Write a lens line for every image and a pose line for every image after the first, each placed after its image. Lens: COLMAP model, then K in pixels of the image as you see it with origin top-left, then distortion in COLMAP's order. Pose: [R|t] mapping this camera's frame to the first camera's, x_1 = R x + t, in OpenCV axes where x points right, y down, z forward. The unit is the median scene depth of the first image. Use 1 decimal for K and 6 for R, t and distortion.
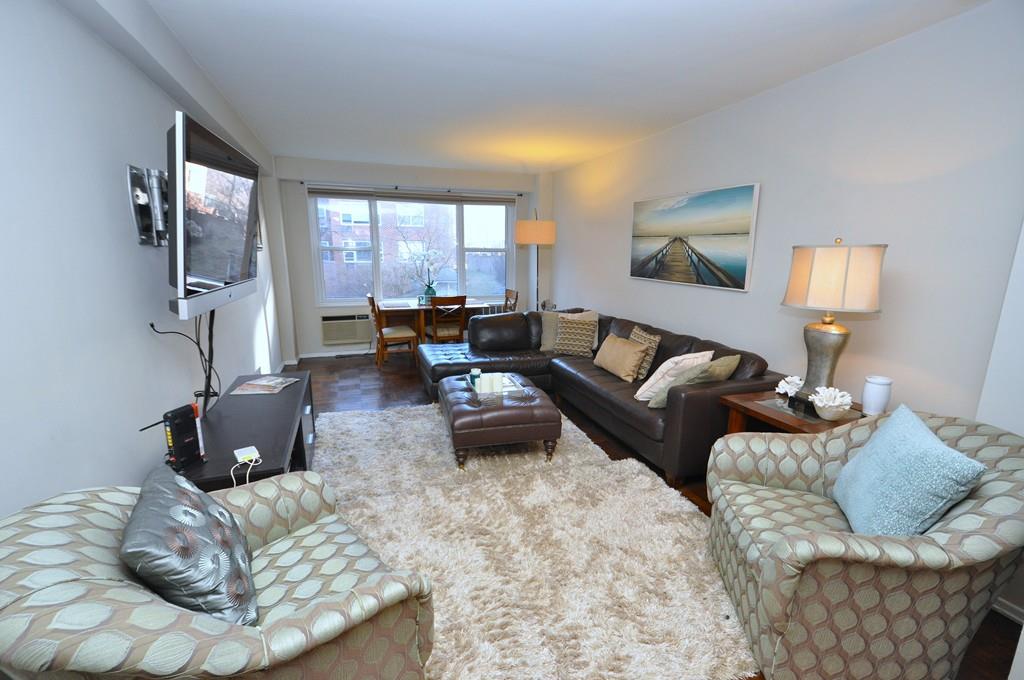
lens RADIAL K [[449.7, 0, 506.0], [0, 449.7, 351.6], [0, 0, 1]] dist [0.001066, 0.000043]
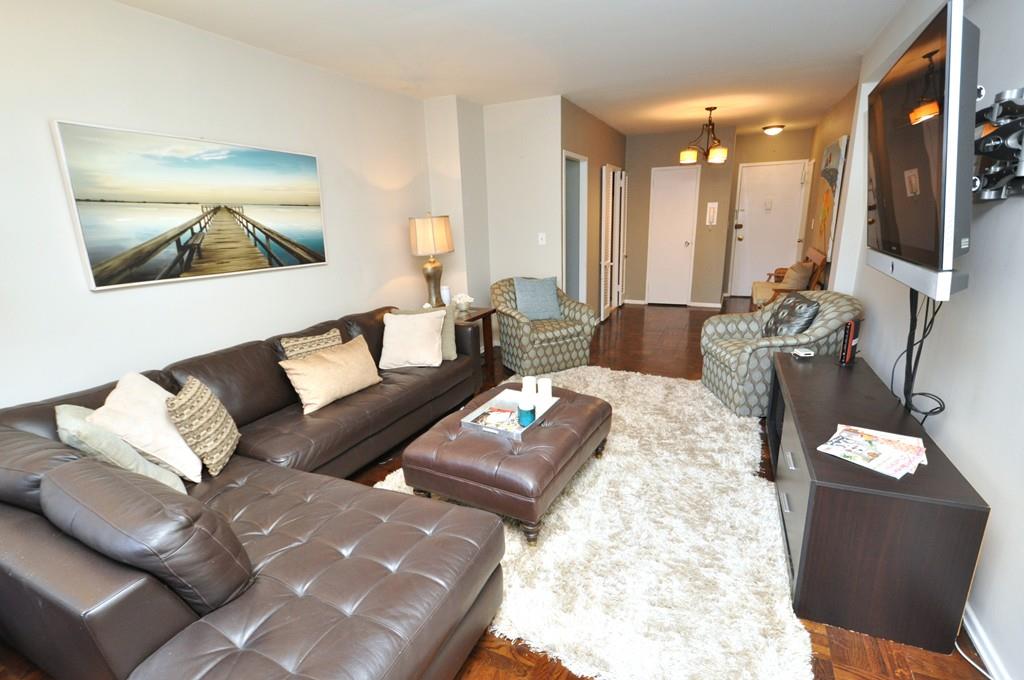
lens RADIAL K [[480.6, 0, 511.7], [0, 480.6, 350.6], [0, 0, 1]] dist [0.013465, -0.010910]
pose [[-0.734461, -0.164774, 0.658344, -0.417393], [0.175995, 0.890644, 0.419259, -0.270553], [-0.655433, 0.423795, -0.625144, 1.181690]]
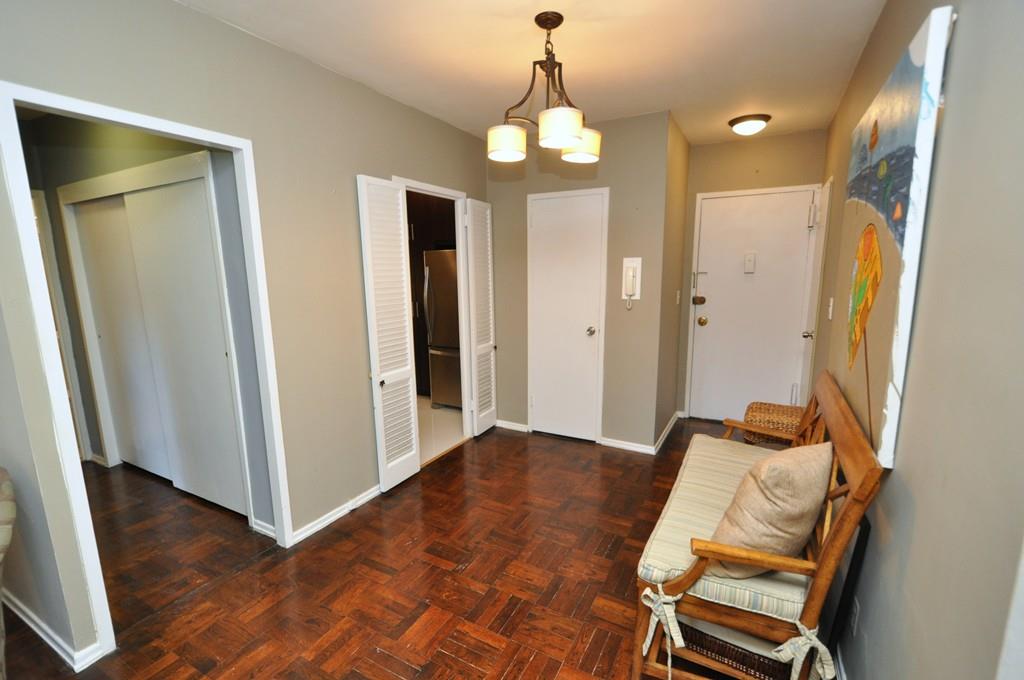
lens RADIAL K [[456.1, 0, 512.5], [0, 456.1, 350.4], [0, 0, 1]] dist [0.014019, -0.012389]
pose [[-0.684875, -0.122044, 0.718367, -0.211083], [0.167744, 0.932987, 0.318430, -0.047399], [-0.709090, 0.338587, -0.618507, 0.181044]]
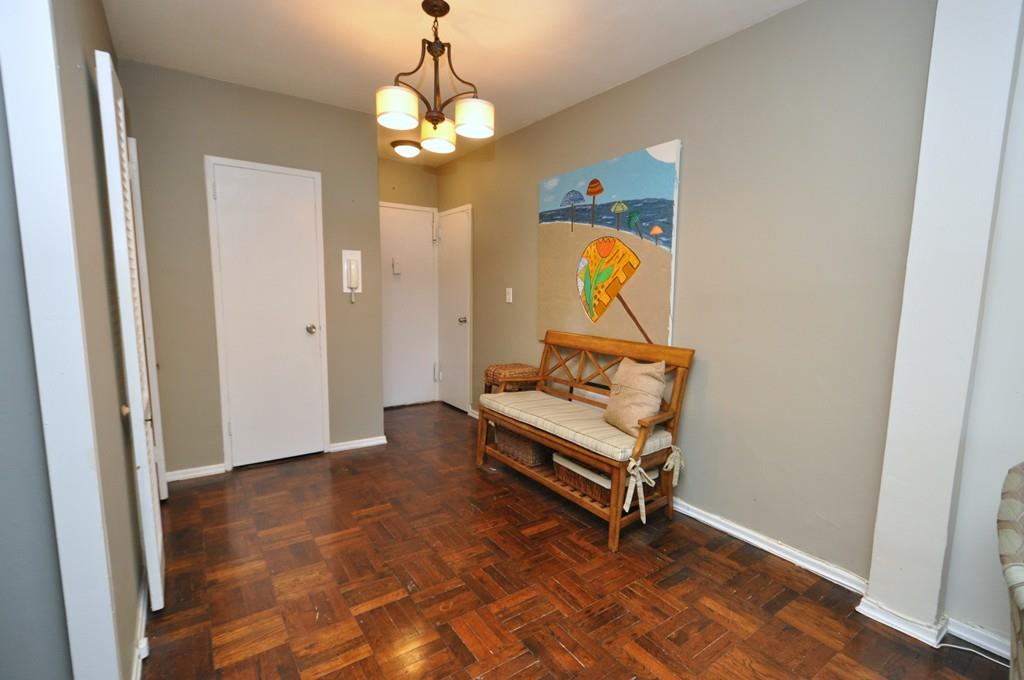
lens RADIAL K [[466.1, 0, 511.3], [0, 466.1, 350.7], [0, 0, 1]] dist [0.001854, -0.000064]
pose [[-0.957818, 0.022125, -0.286522, 0.227047], [-0.077624, 0.940051, 0.332082, -0.034134], [0.276692, 0.340315, -0.898681, 0.349008]]
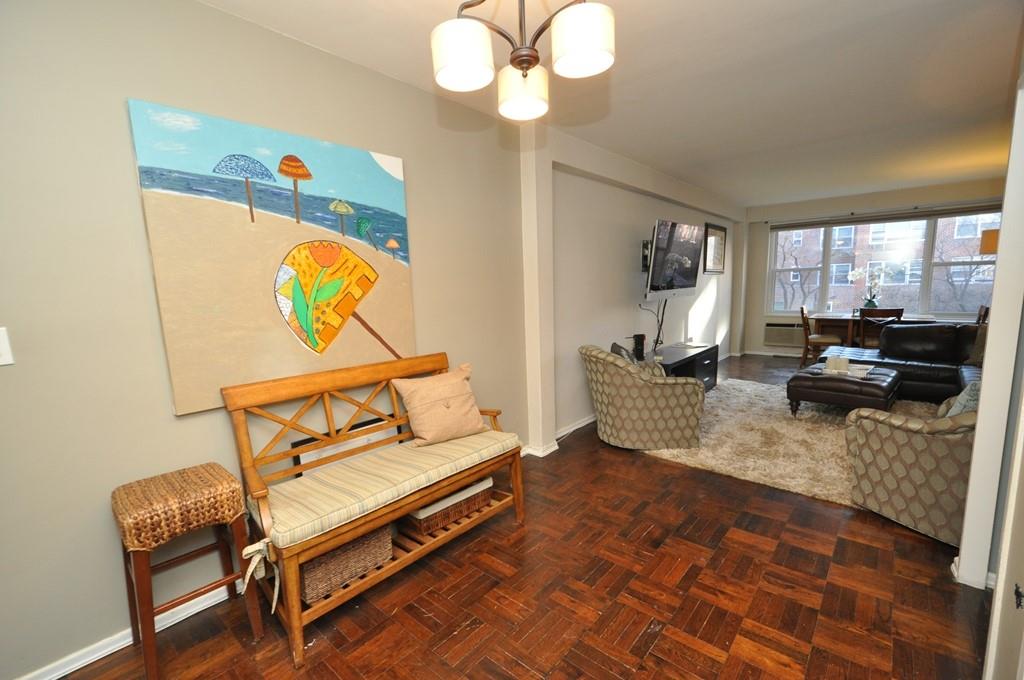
lens RADIAL K [[441.9, 0, 512.1], [0, 441.9, 350.3], [0, 0, 1]] dist [0.013153, -0.011084]
pose [[0.511471, 0.105574, -0.852790, 0.455967], [-0.153824, 0.987642, 0.030011, 0.107822], [0.845420, 0.115830, 0.521391, -0.392826]]
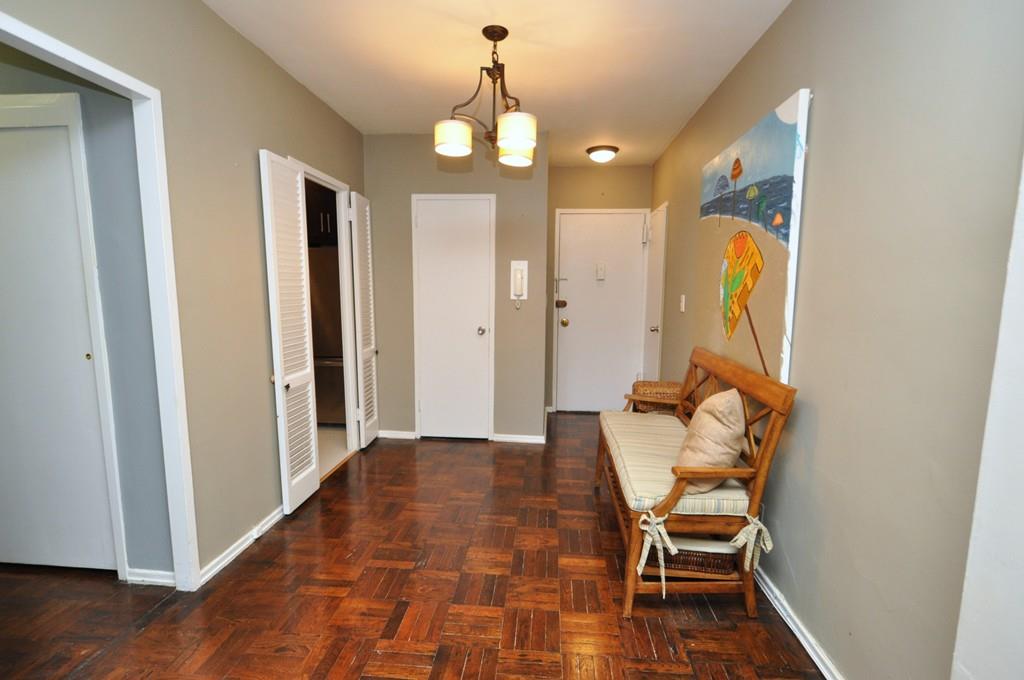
lens RADIAL K [[480.6, 0, 511.7], [0, 480.6, 350.6], [0, 0, 1]] dist [0.013465, -0.010910]
pose [[-0.920536, -0.060095, 0.386008, -0.103365], [0.075306, 0.942268, 0.326282, -0.046274], [-0.383331, 0.329423, -0.862866, 0.333174]]
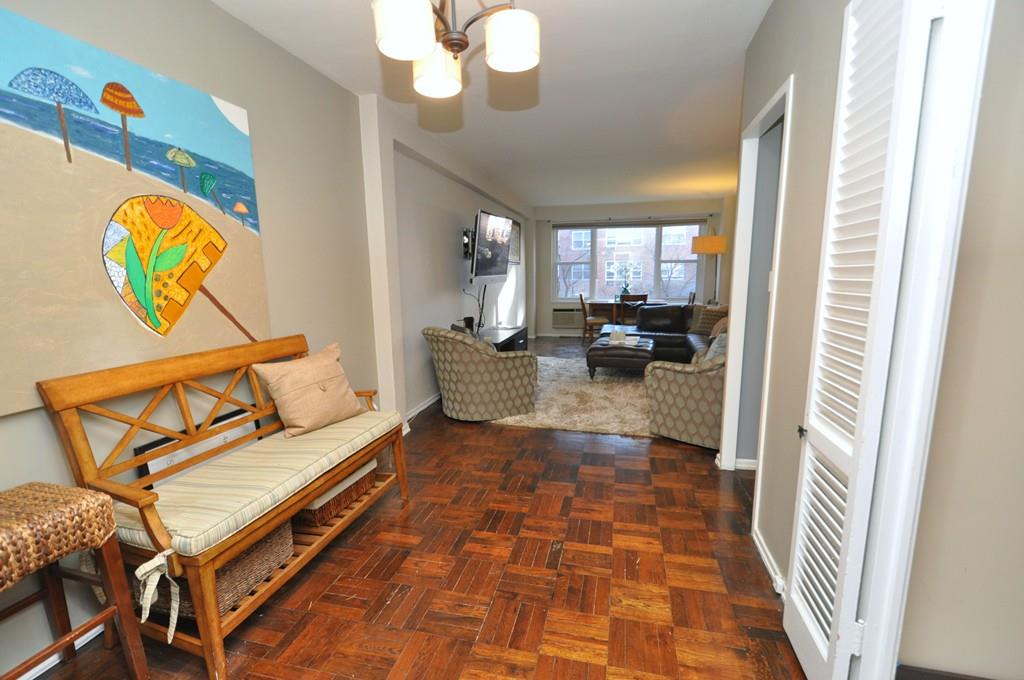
lens RADIAL K [[456.1, 0, 512.5], [0, 456.1, 350.4], [0, 0, 1]] dist [0.014019, -0.012389]
pose [[0.849814, 0.074070, -0.521853, 0.406444], [-0.099079, 0.994876, -0.020137, 0.153035], [0.517687, 0.068817, 0.852798, -0.514204]]
